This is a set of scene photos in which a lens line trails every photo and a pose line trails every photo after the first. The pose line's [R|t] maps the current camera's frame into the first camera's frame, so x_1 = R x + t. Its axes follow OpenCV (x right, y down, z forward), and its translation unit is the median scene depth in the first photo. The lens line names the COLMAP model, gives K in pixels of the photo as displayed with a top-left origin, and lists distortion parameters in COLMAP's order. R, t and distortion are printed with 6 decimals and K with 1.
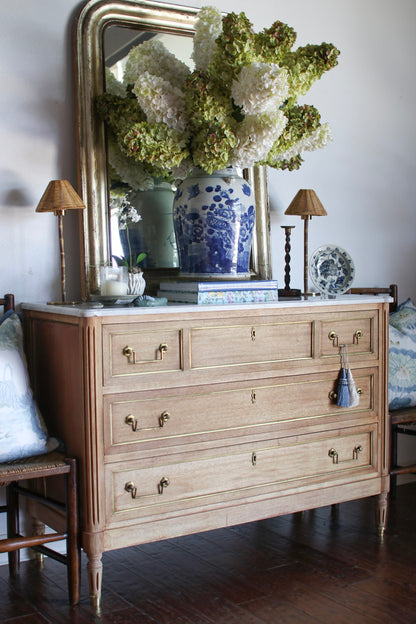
lens RADIAL K [[892.3, 0, 208.0], [0, 892.3, 312.0], [0, 0, 1]] dist [-0.158284, 0.083240]
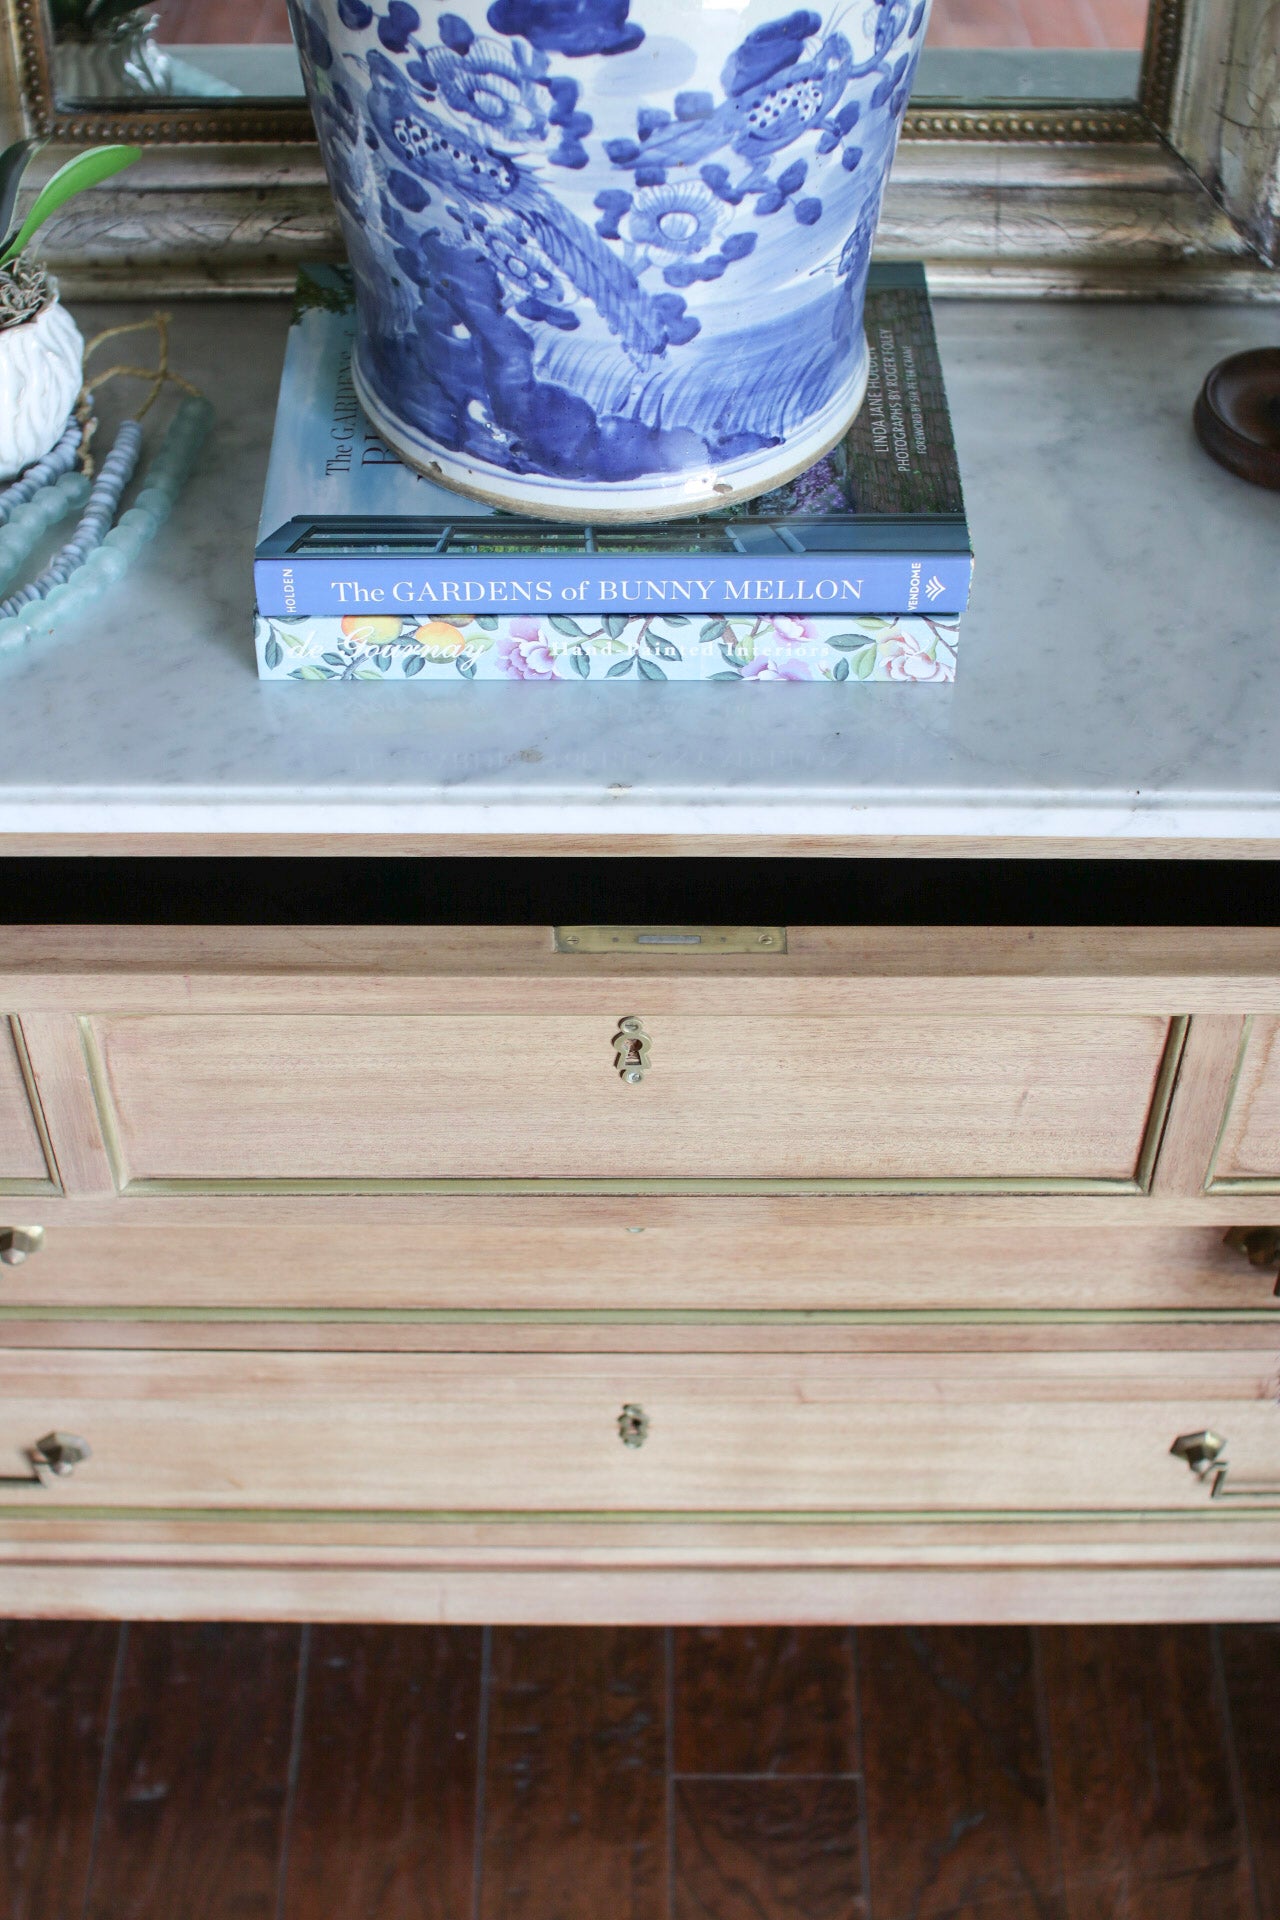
lens RADIAL K [[2678.6, 0, 640.0], [0, 2678.6, 960.0], [0, 0, 1]] dist [-0.185224, 0.267743]
pose [[0.837470, 0.401710, -0.370505, 0.215108], [-0.044351, 0.725704, 0.686576, -0.271510], [0.544681, -0.558554, 0.625572, 0.723027]]
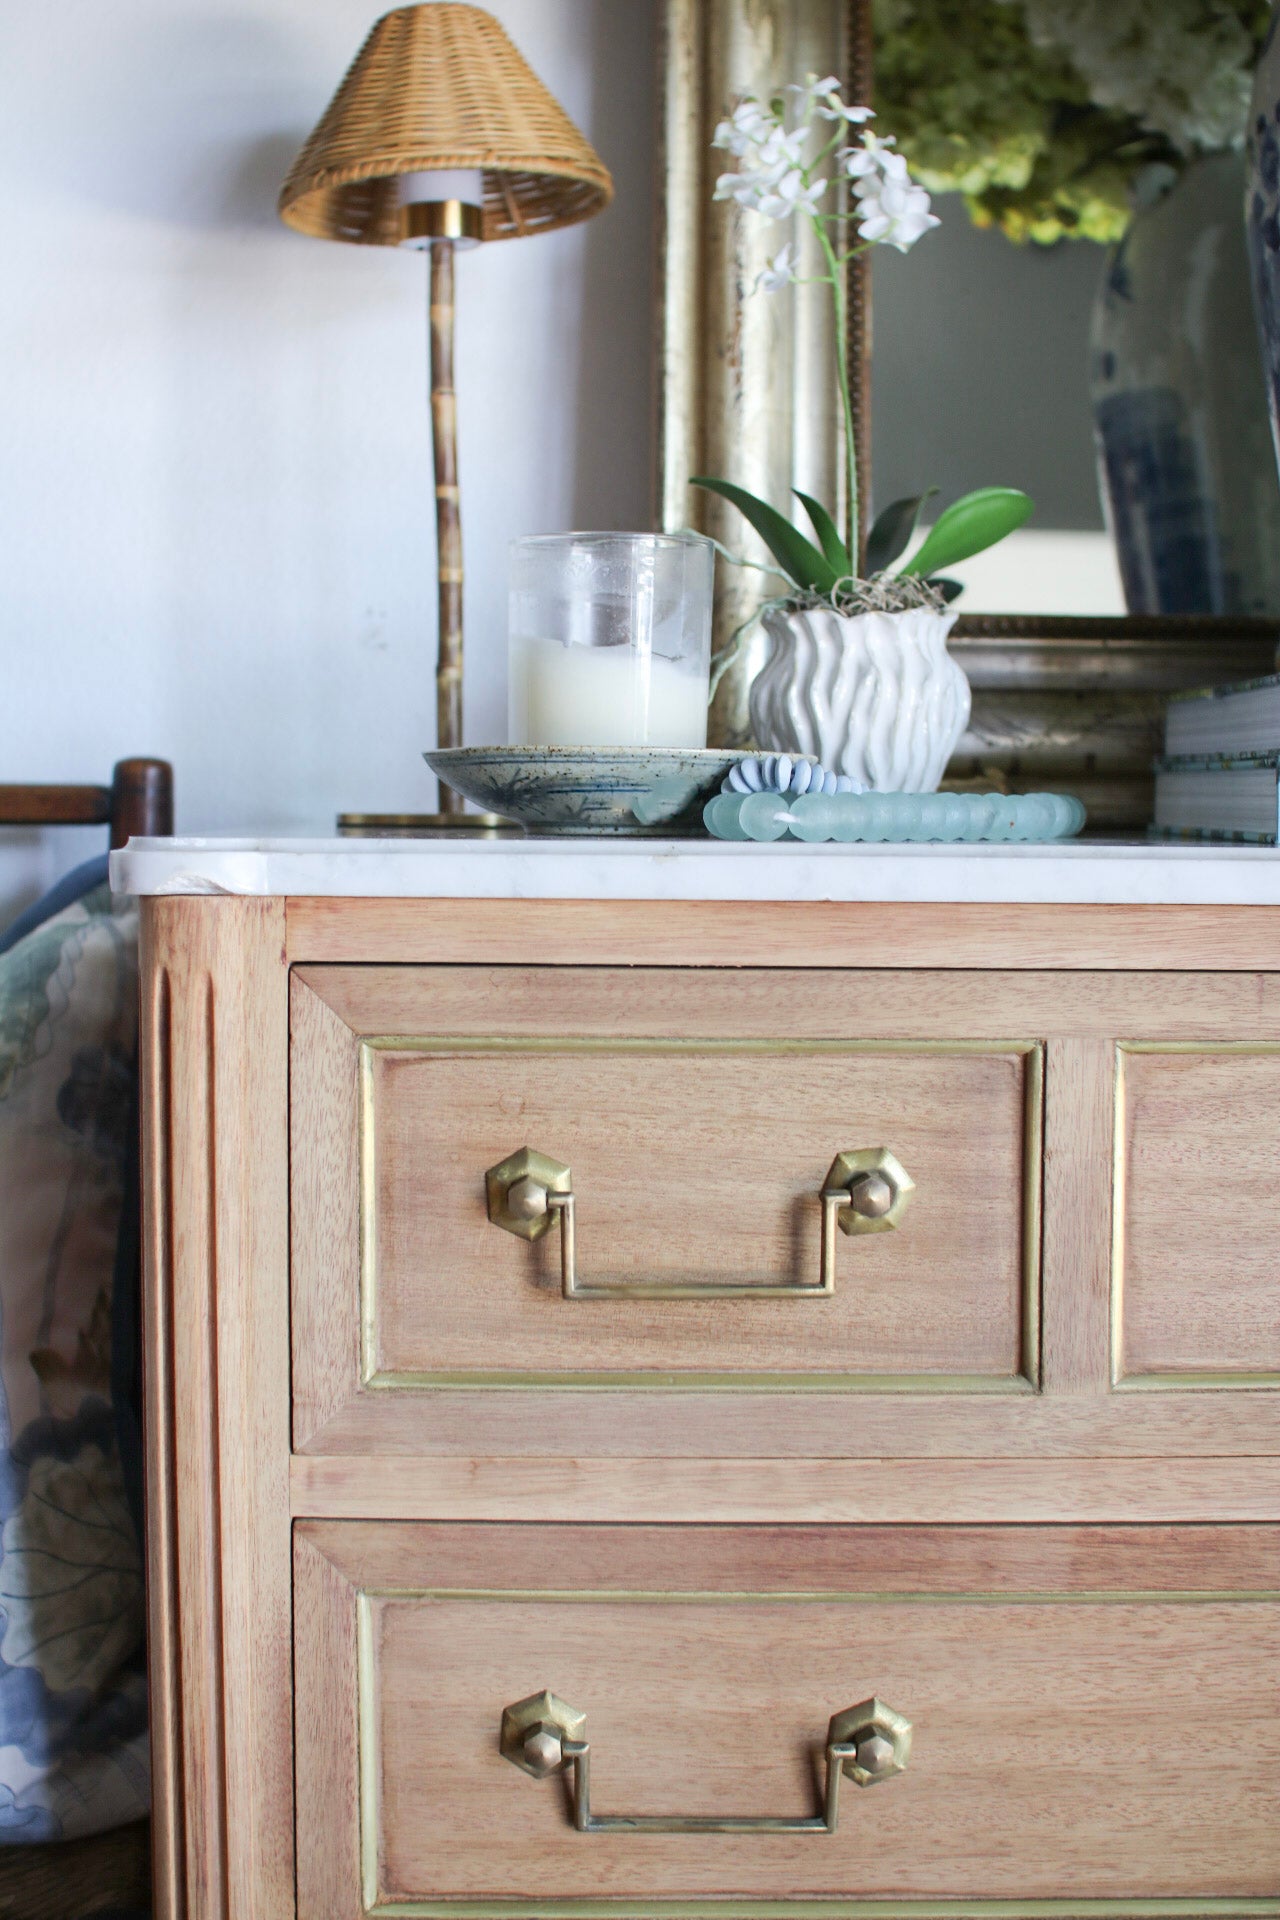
lens RADIAL K [[2678.6, 0, 640.0], [0, 2678.6, 960.0], [0, 0, 1]] dist [-0.185224, 0.267743]
pose [[0.839650, 0.047895, -0.541012, 0.110779], [-0.048630, 0.998733, 0.012943, 0.005754], [0.540947, 0.015442, 0.840915, 0.633953]]
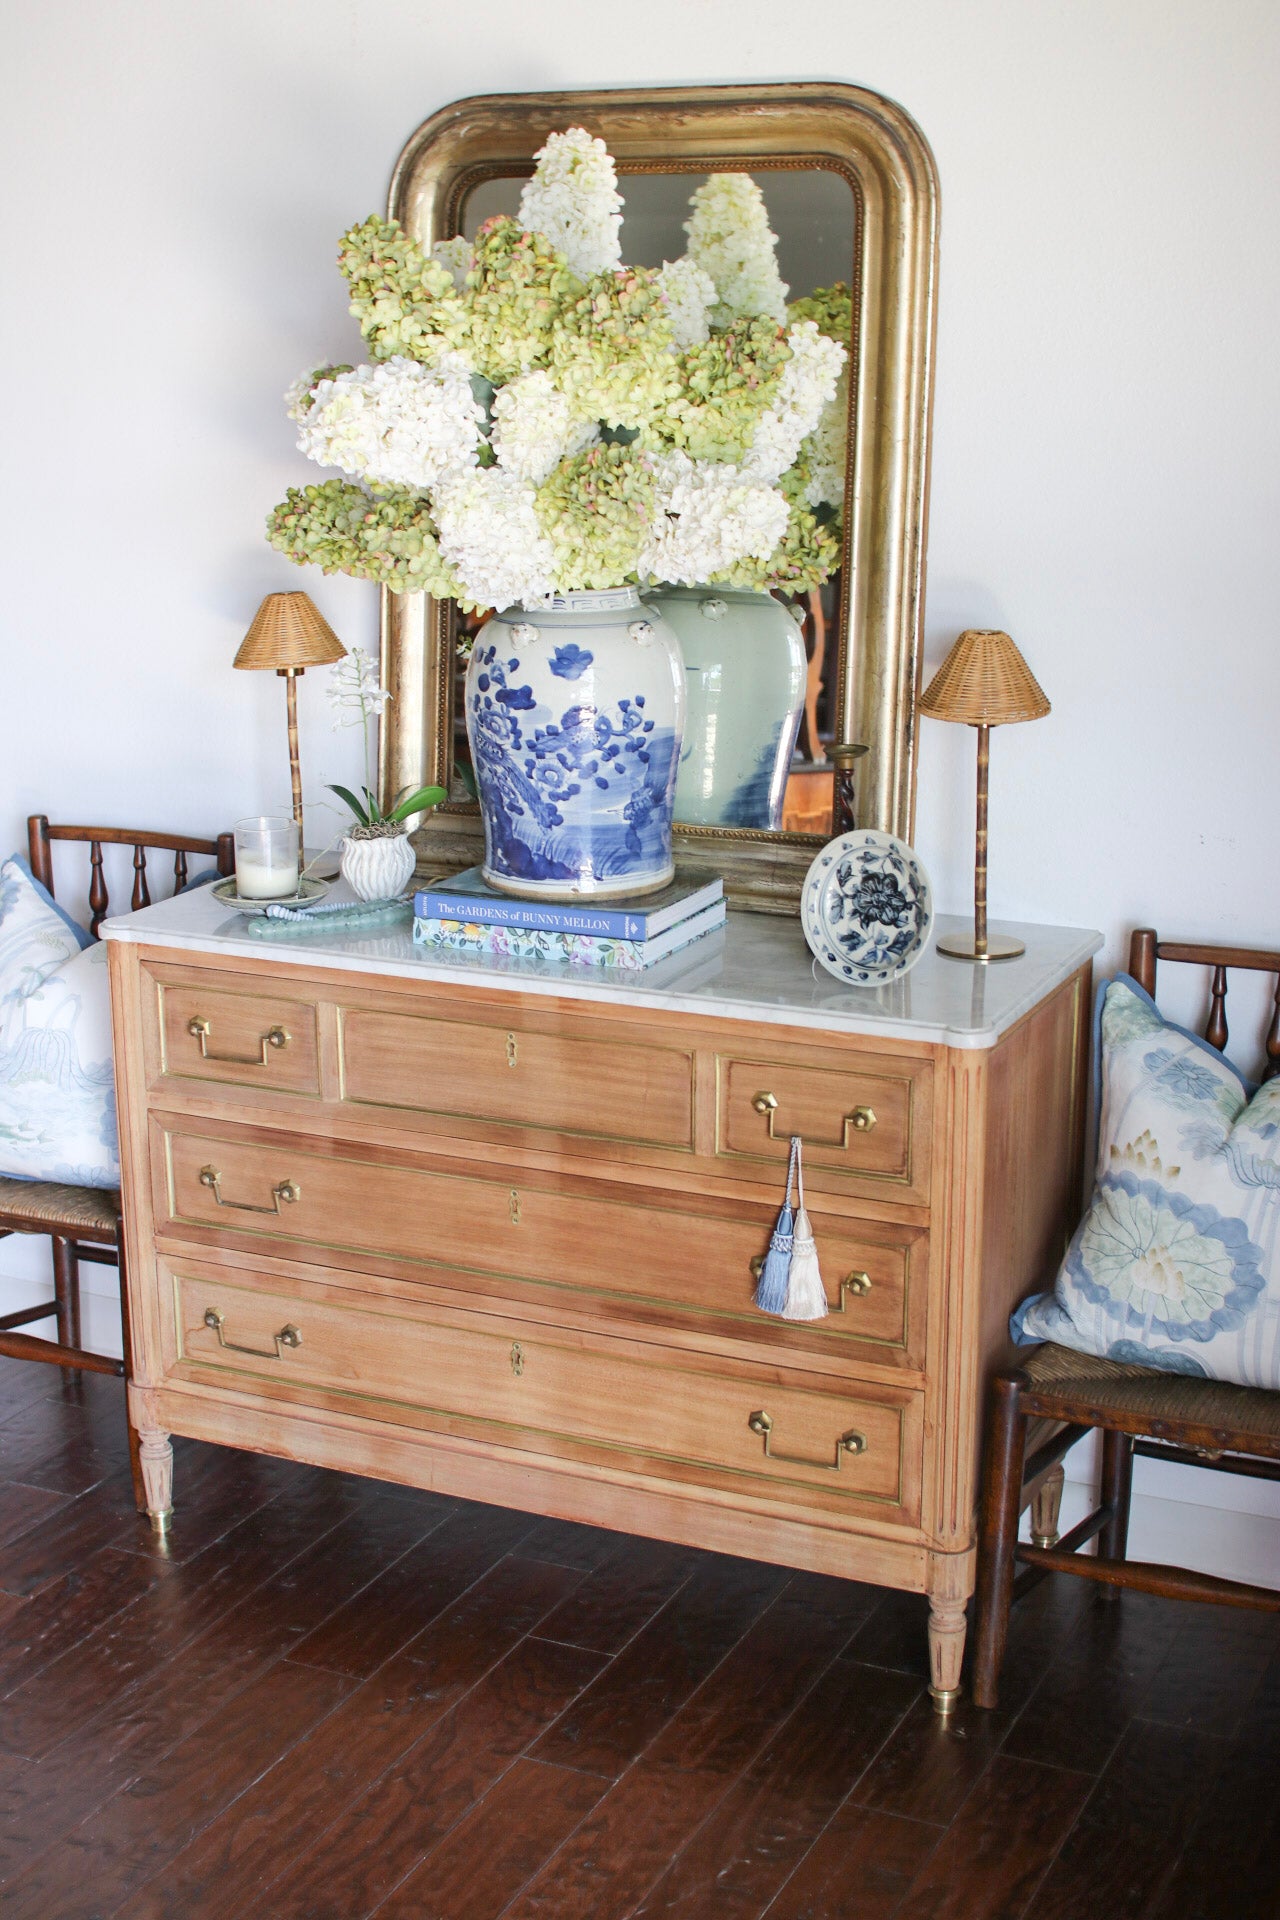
lens RADIAL K [[2678.6, 0, 640.0], [0, 2678.6, 960.0], [0, 0, 1]] dist [-0.185224, 0.267743]
pose [[0.528630, 0.221460, -0.819454, 1.005330], [-0.055856, 0.972350, 0.226748, -0.274246], [0.847012, -0.074094, 0.526384, 0.446523]]
